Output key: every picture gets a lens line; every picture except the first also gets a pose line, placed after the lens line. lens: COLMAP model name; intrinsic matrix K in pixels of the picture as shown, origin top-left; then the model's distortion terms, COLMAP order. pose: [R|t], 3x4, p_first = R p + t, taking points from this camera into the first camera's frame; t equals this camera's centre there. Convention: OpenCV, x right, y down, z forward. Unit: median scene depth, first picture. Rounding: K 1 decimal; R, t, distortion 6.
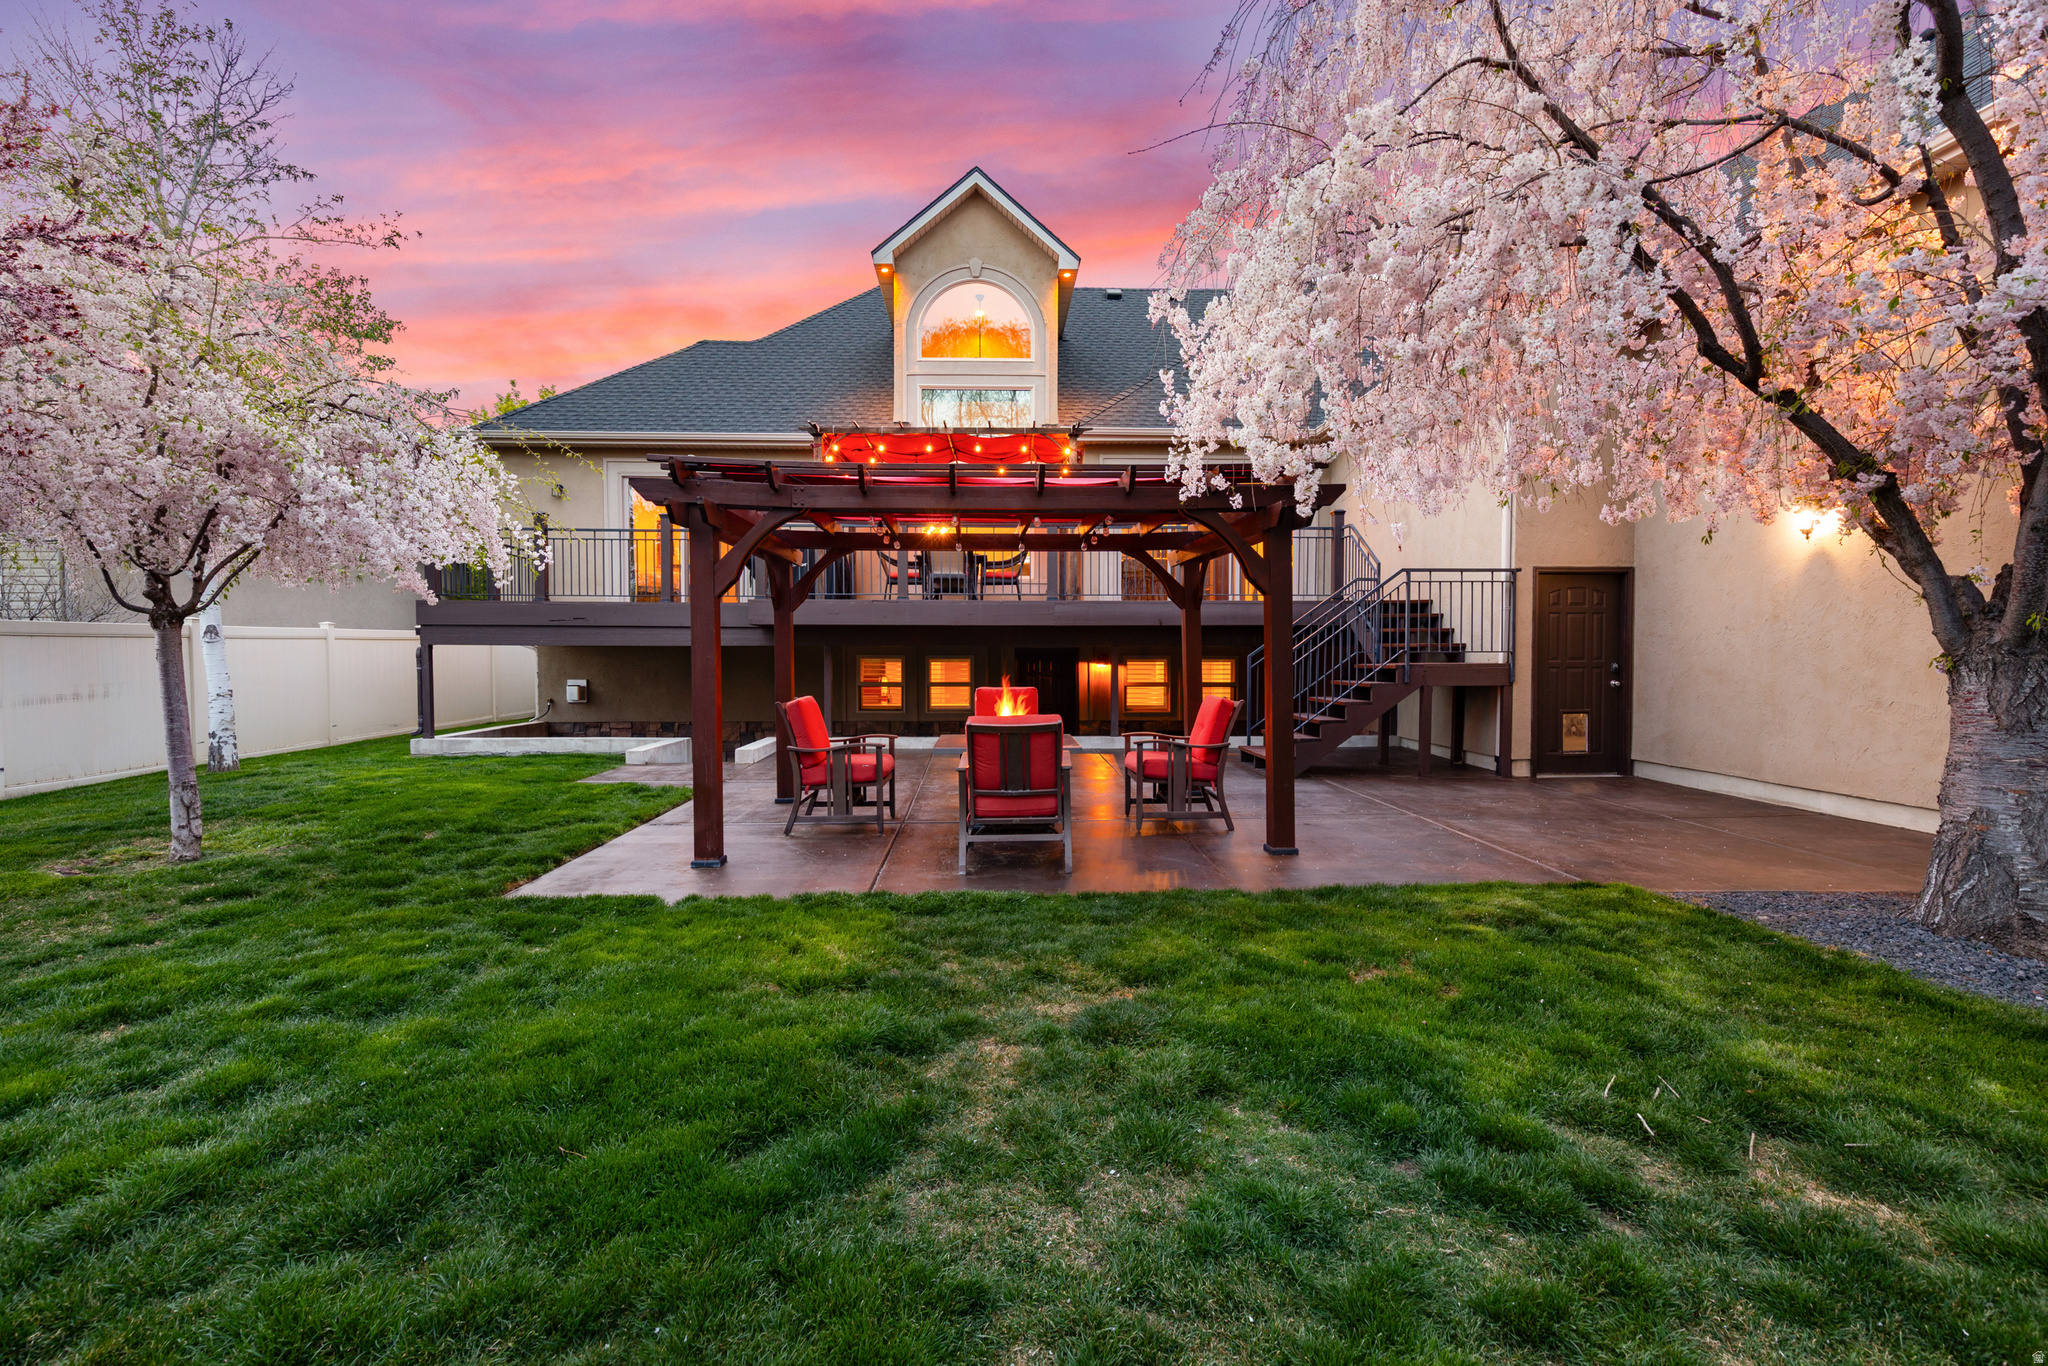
lens RADIAL K [[923.2, 0, 1024.0], [0, 923.2, 683.0], [0, 0, 1]] dist [0.002738, 0.000088]
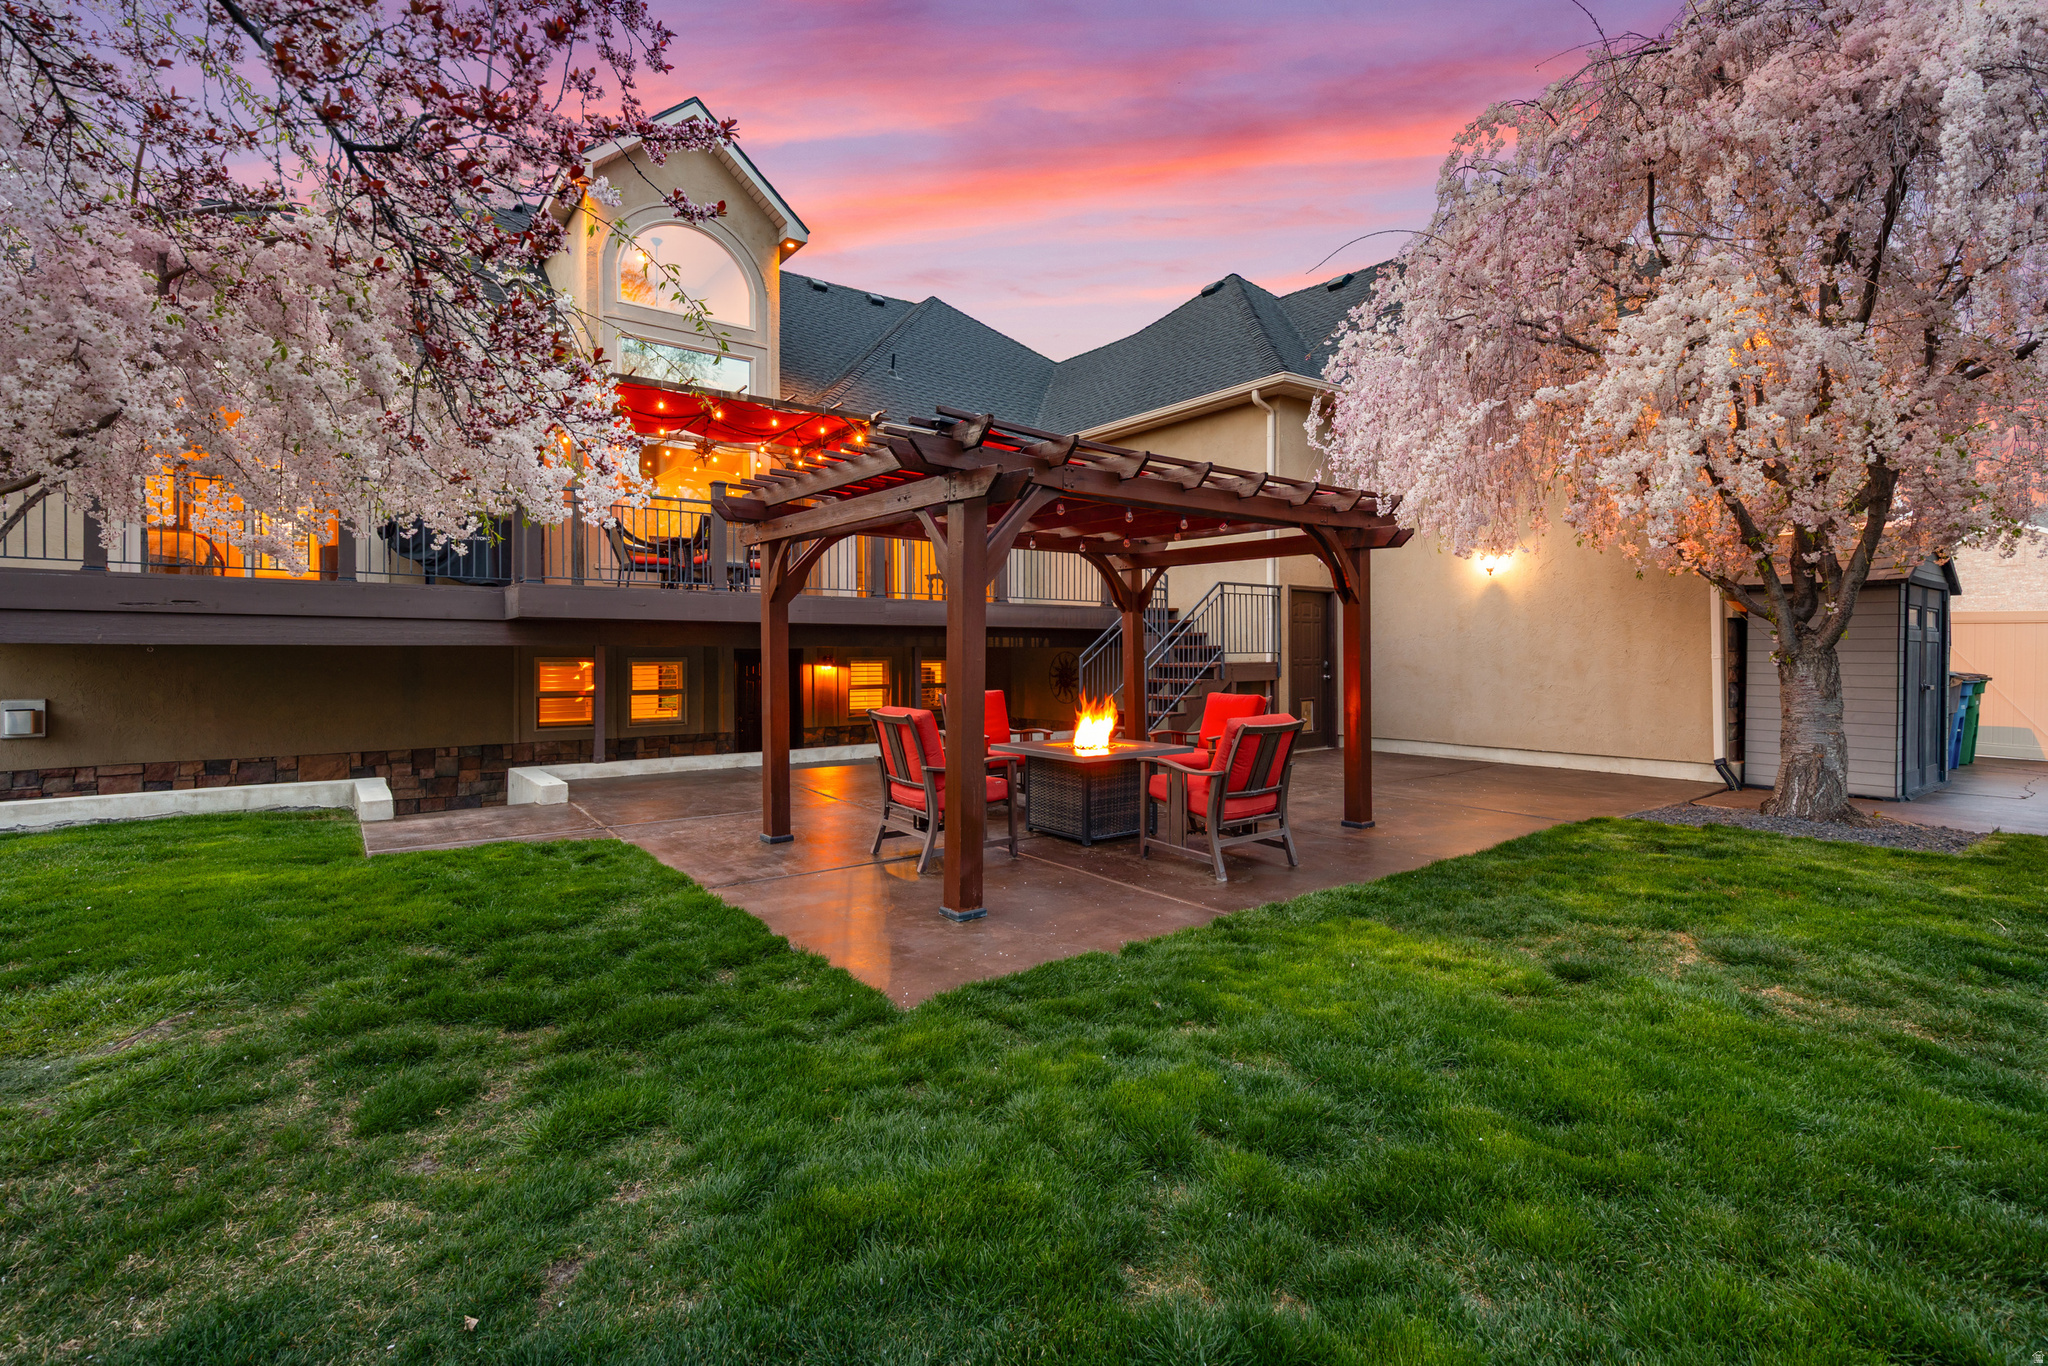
lens RADIAL K [[933.7, 0, 1025.8], [0, 933.7, 652.7], [0, 0, 1]] dist [0.001319, 0.000185]
pose [[0.812927, -0.000512, 0.582366, -0.418467], [0.020358, 0.999413, -0.027539, -0.005598], [-0.582010, 0.034243, 0.812460, 0.161511]]
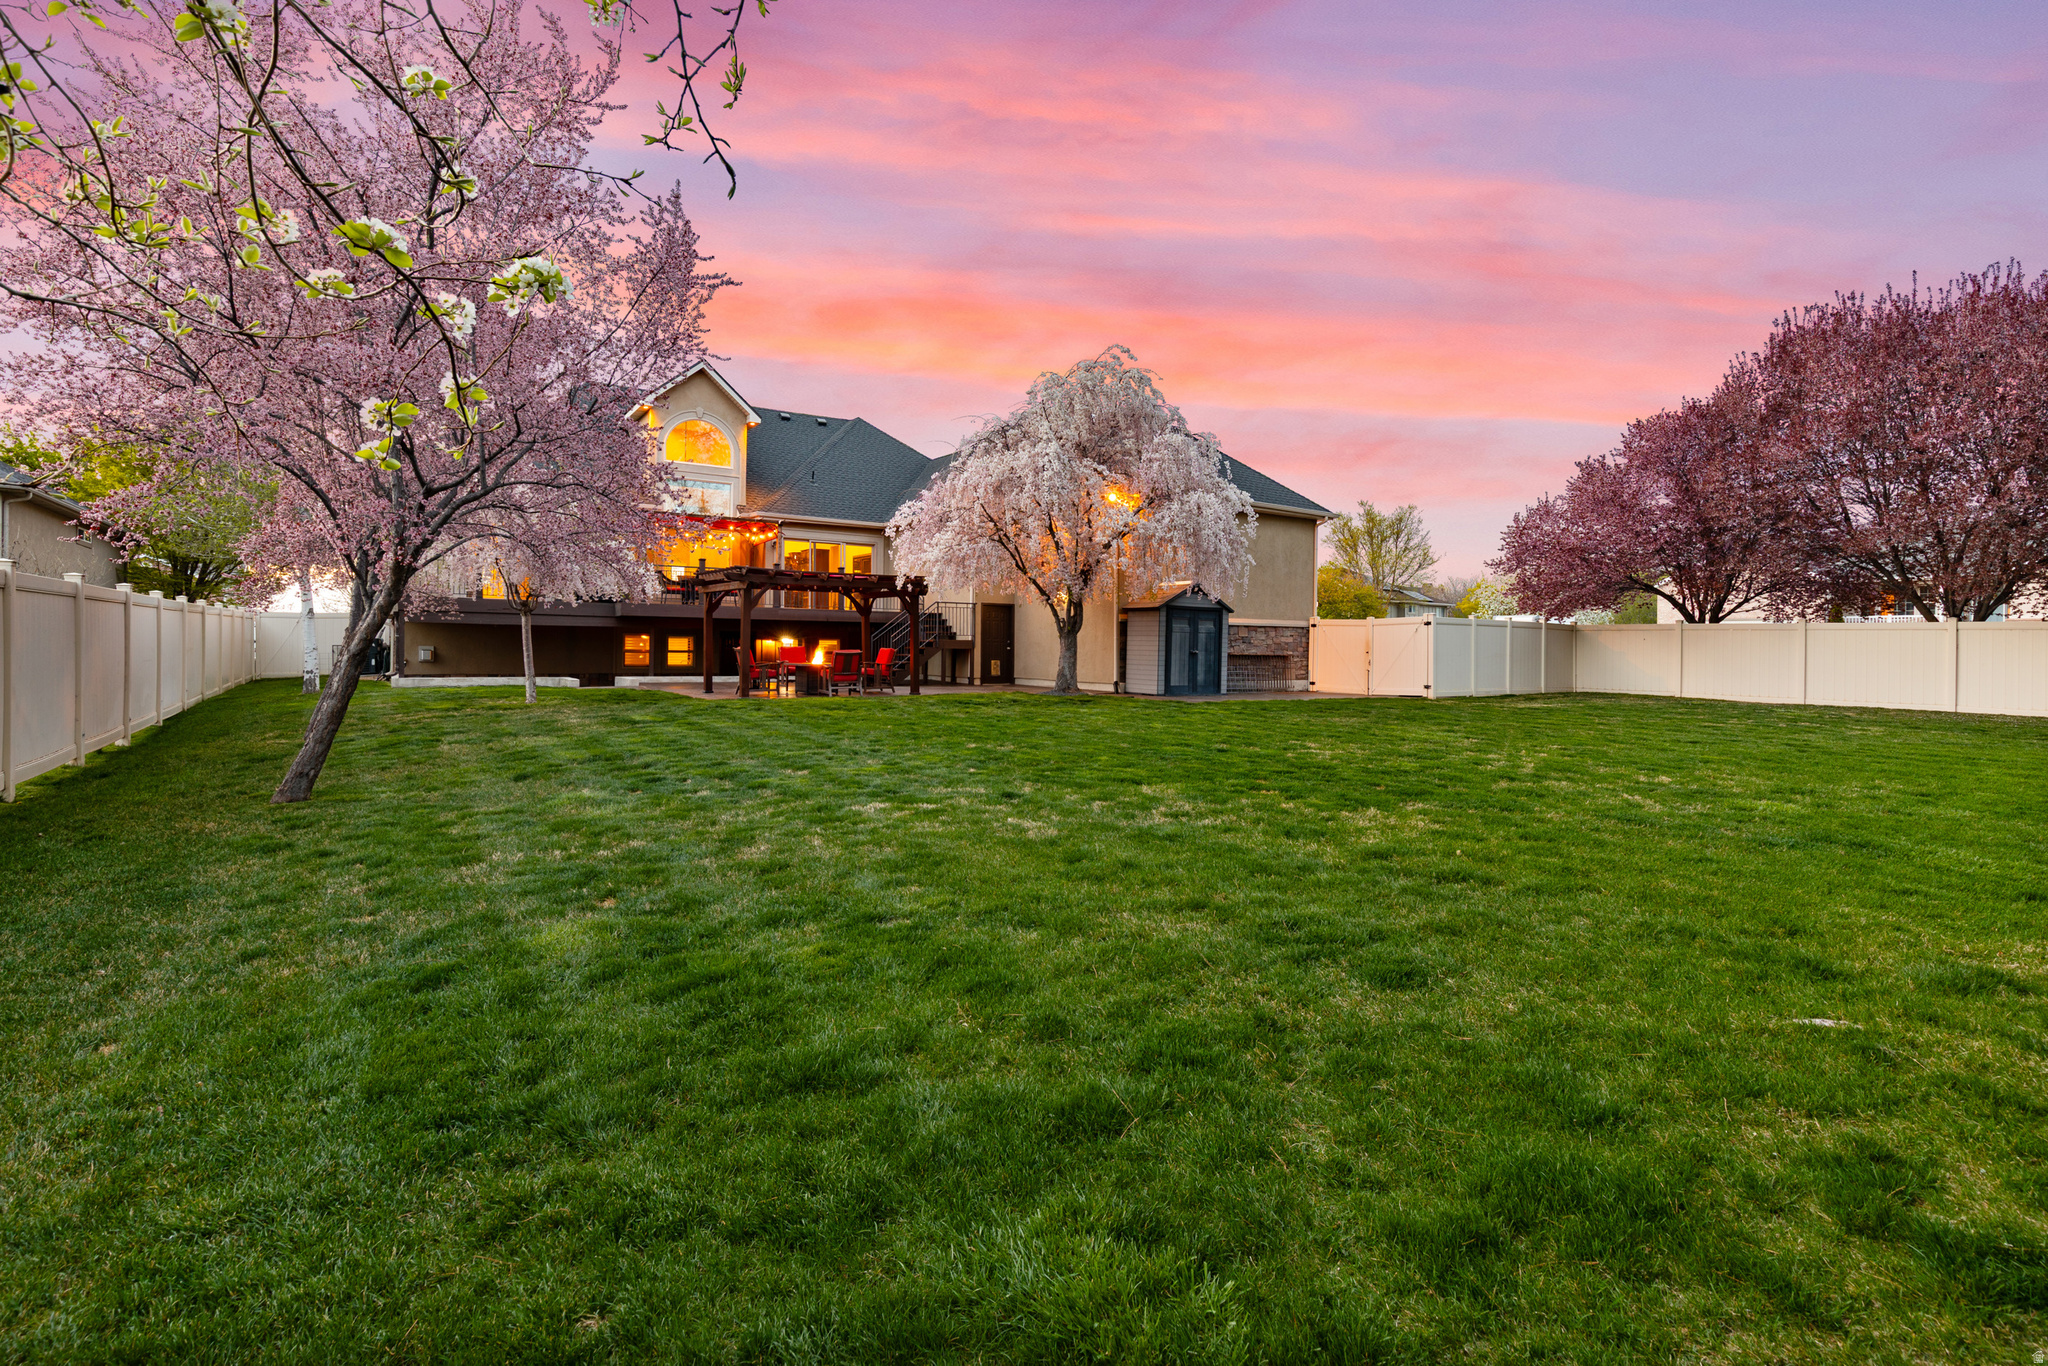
lens RADIAL K [[951.5, 0, 1030.3], [0, 951.5, 649.5], [0, 0, 1]] dist [0.002100, 0.000158]
pose [[0.846244, 0.008736, 0.532723, -0.653800], [0.005411, 0.999673, -0.024990, 0.063186], [-0.532767, 0.024030, 0.845920, -1.154097]]
